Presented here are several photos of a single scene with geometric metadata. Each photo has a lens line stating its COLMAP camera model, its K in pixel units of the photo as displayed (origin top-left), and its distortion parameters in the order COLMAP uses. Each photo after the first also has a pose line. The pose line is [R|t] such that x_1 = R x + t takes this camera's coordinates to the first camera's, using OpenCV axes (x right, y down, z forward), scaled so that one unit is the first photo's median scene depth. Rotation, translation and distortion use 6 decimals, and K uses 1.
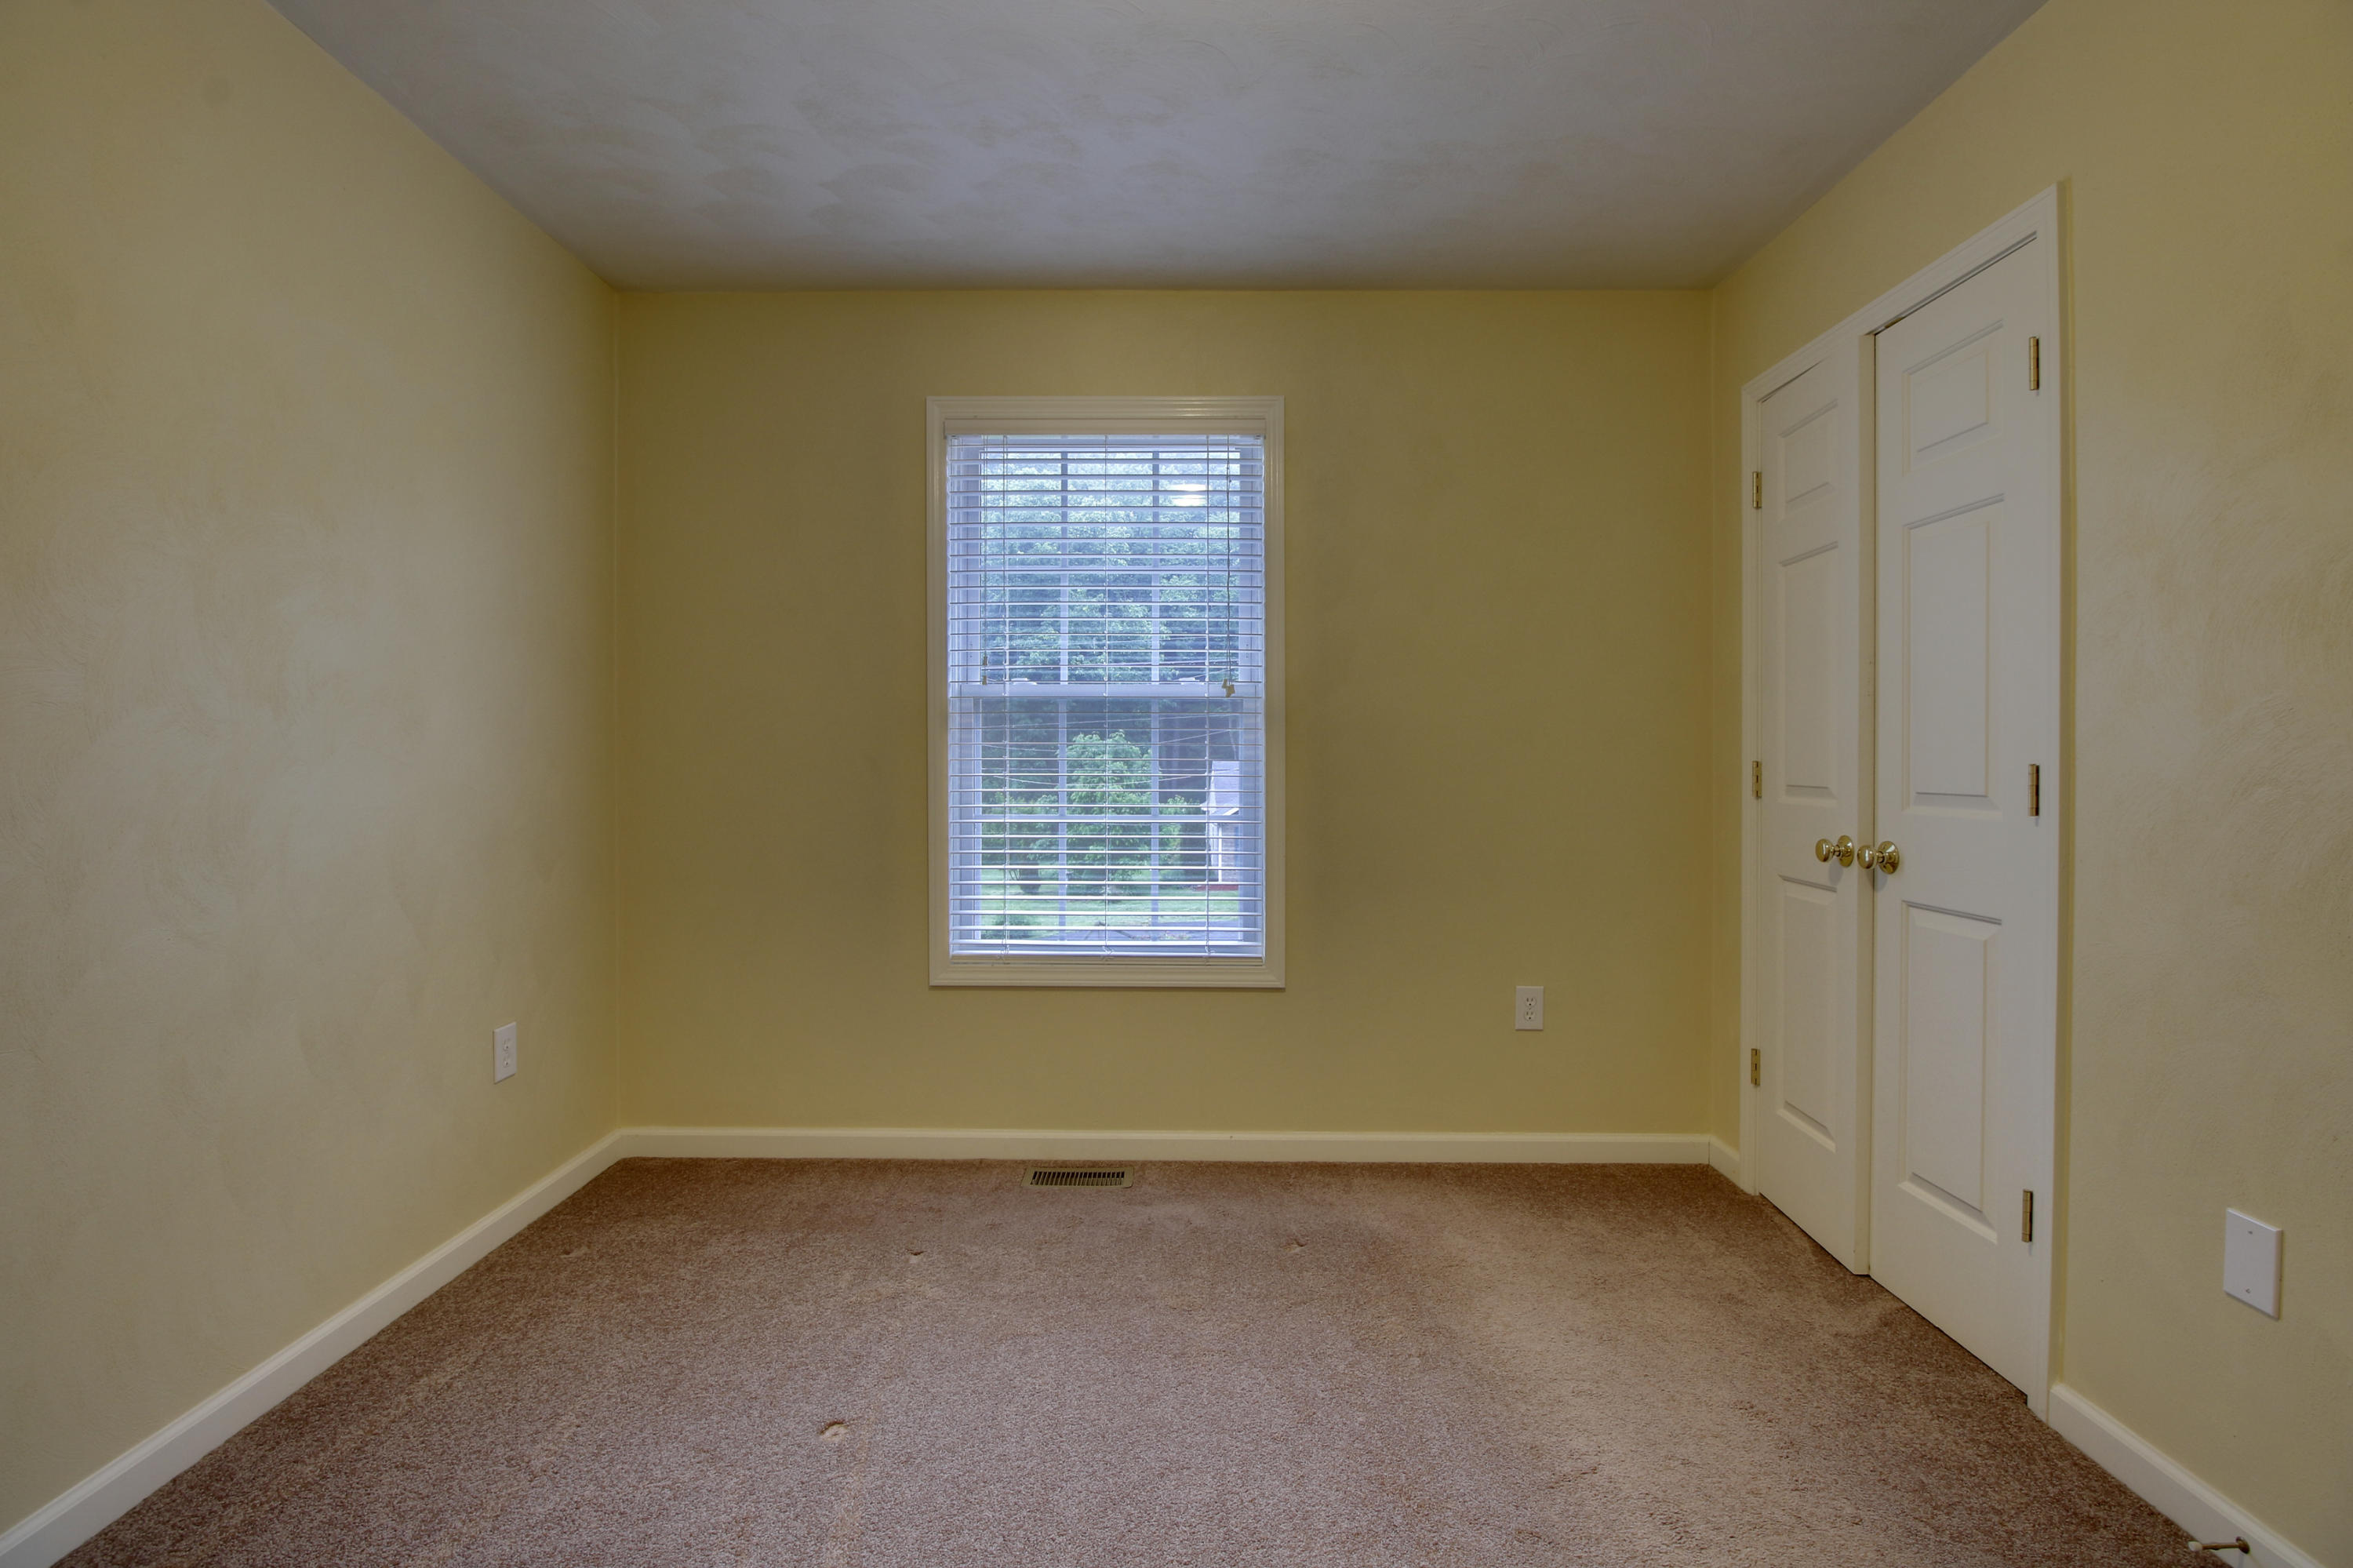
lens RADIAL K [[1085.6, 0, 1172.9], [0, 1085.6, 770.6], [0, 0, 1]] dist [0.000961, -0.012692]
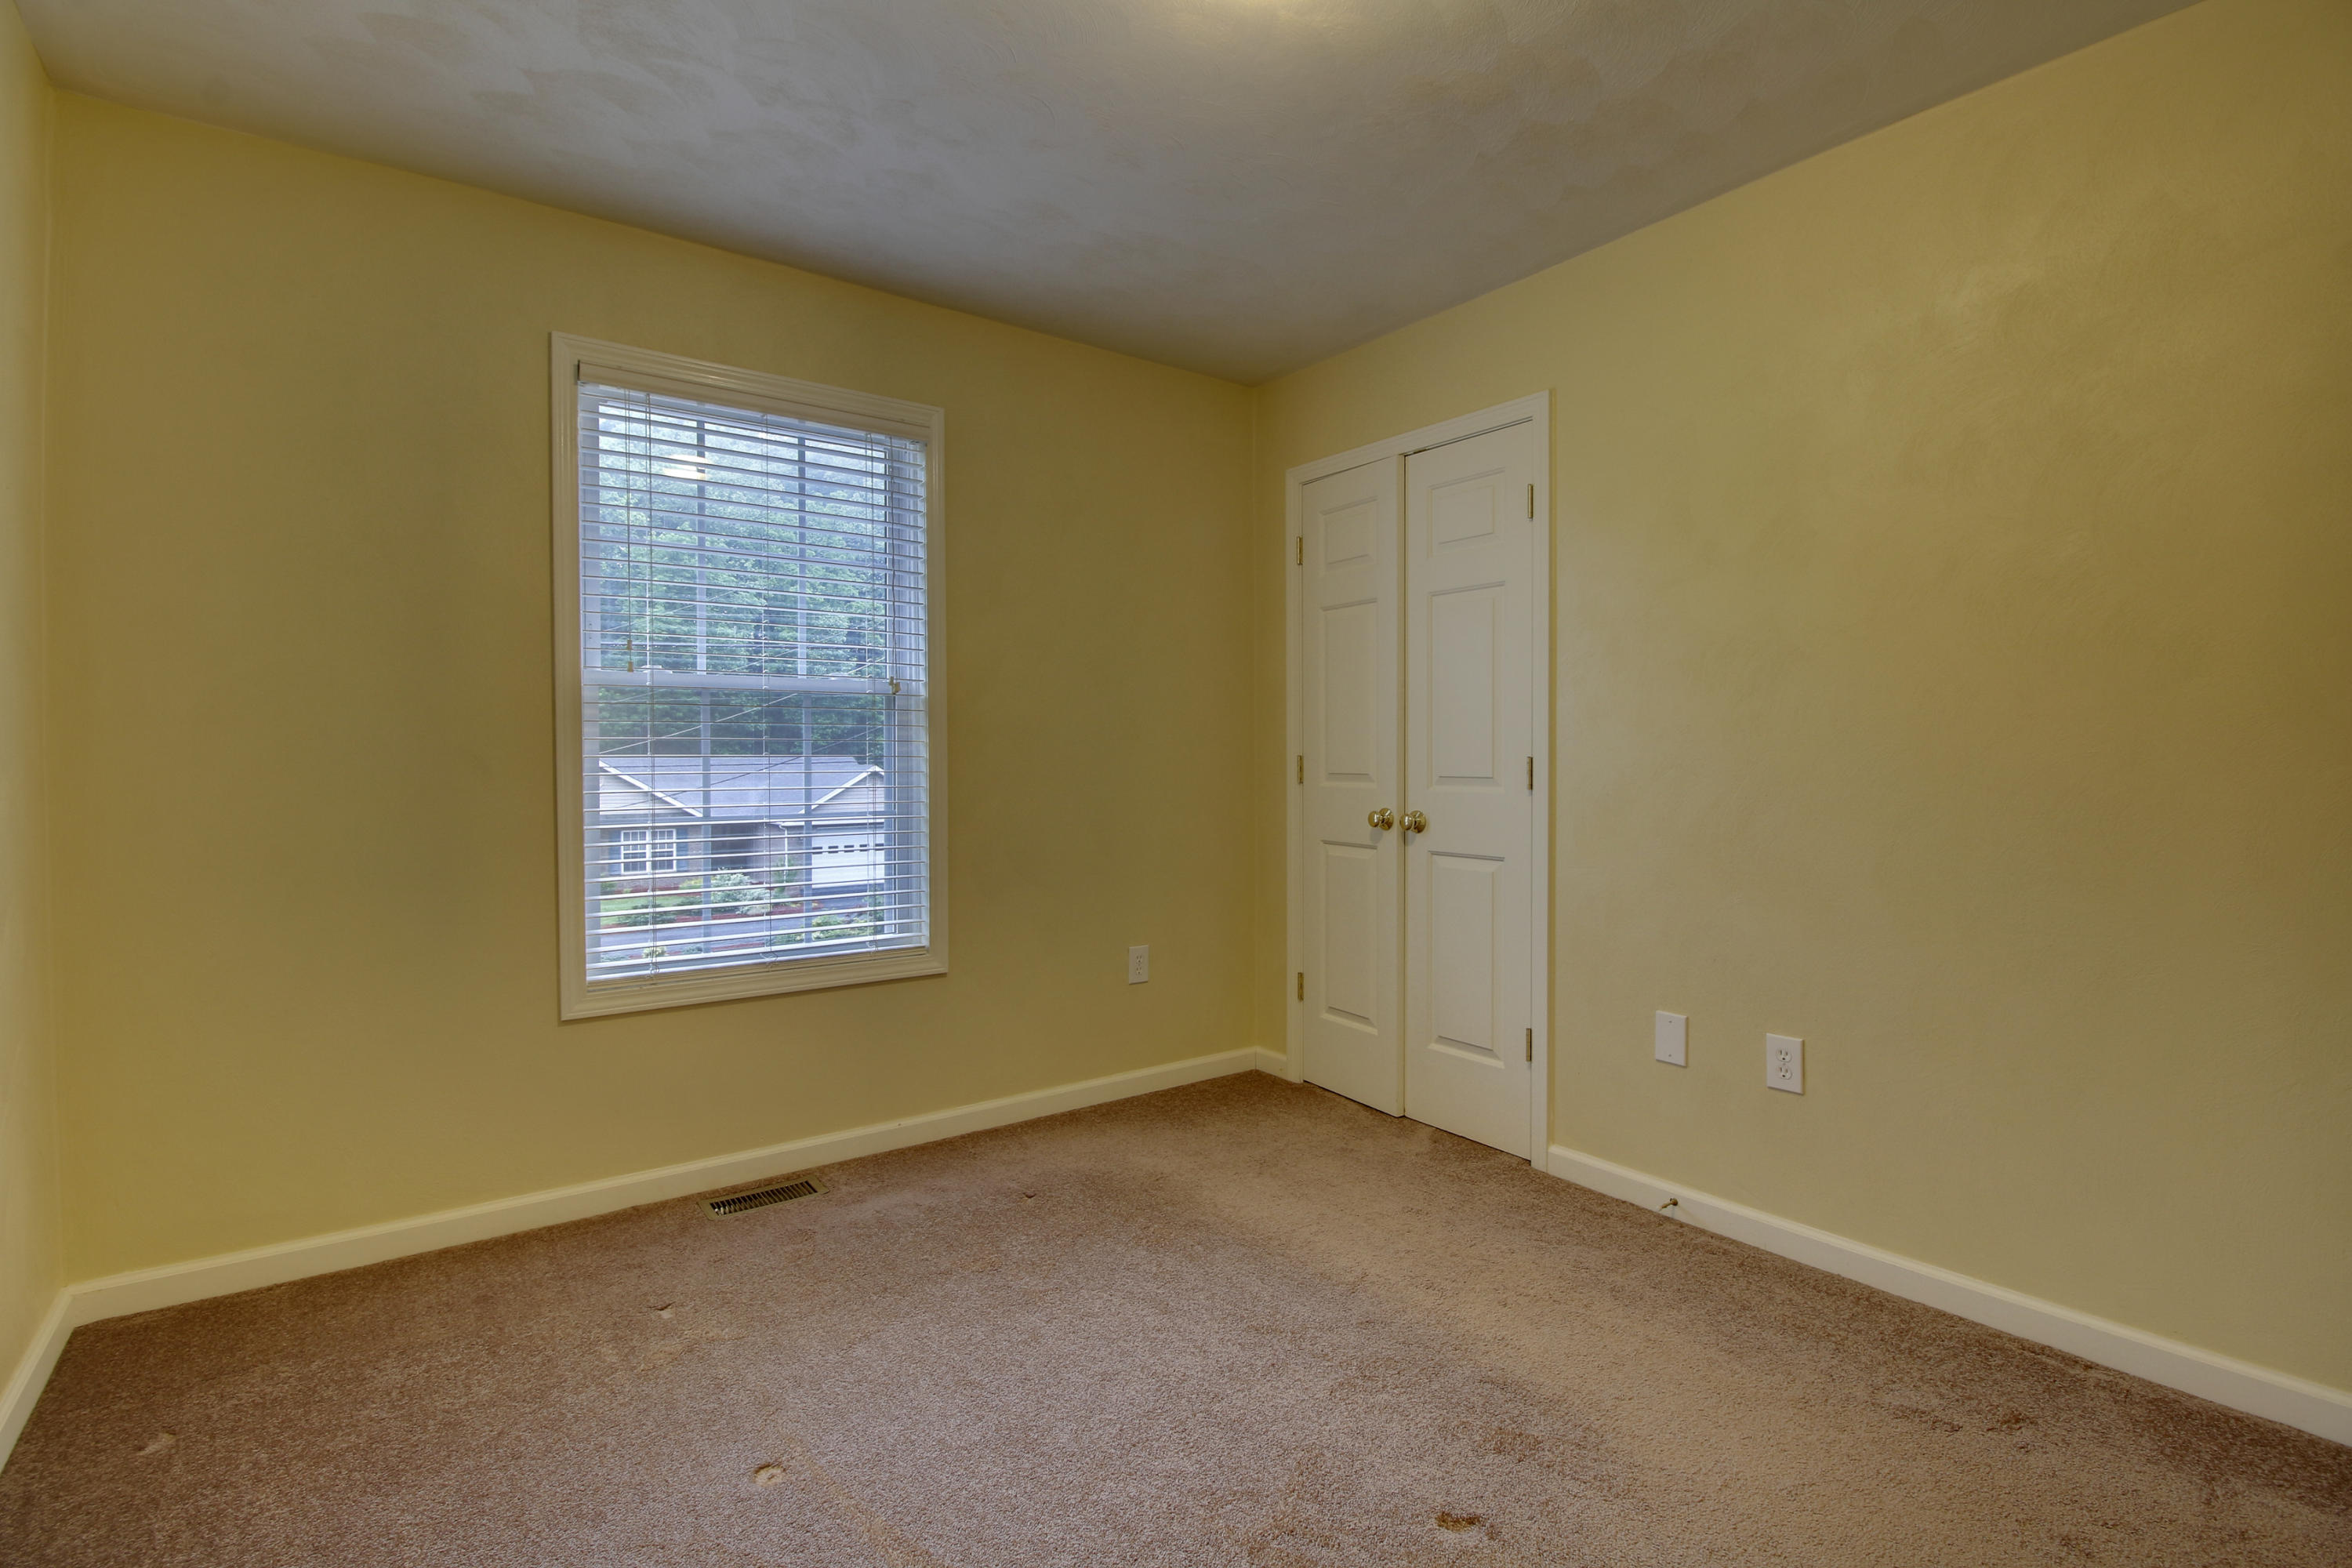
lens RADIAL K [[1085.0, 0, 1187.8], [0, 1085.0, 768.6], [0, 0, 1]] dist [0.000961, -0.012692]
pose [[0.800869, -0.010925, 0.598740, -0.381293], [0.007953, 0.999939, 0.007607, -0.003830], [-0.598787, -0.001331, 0.800907, 0.022011]]
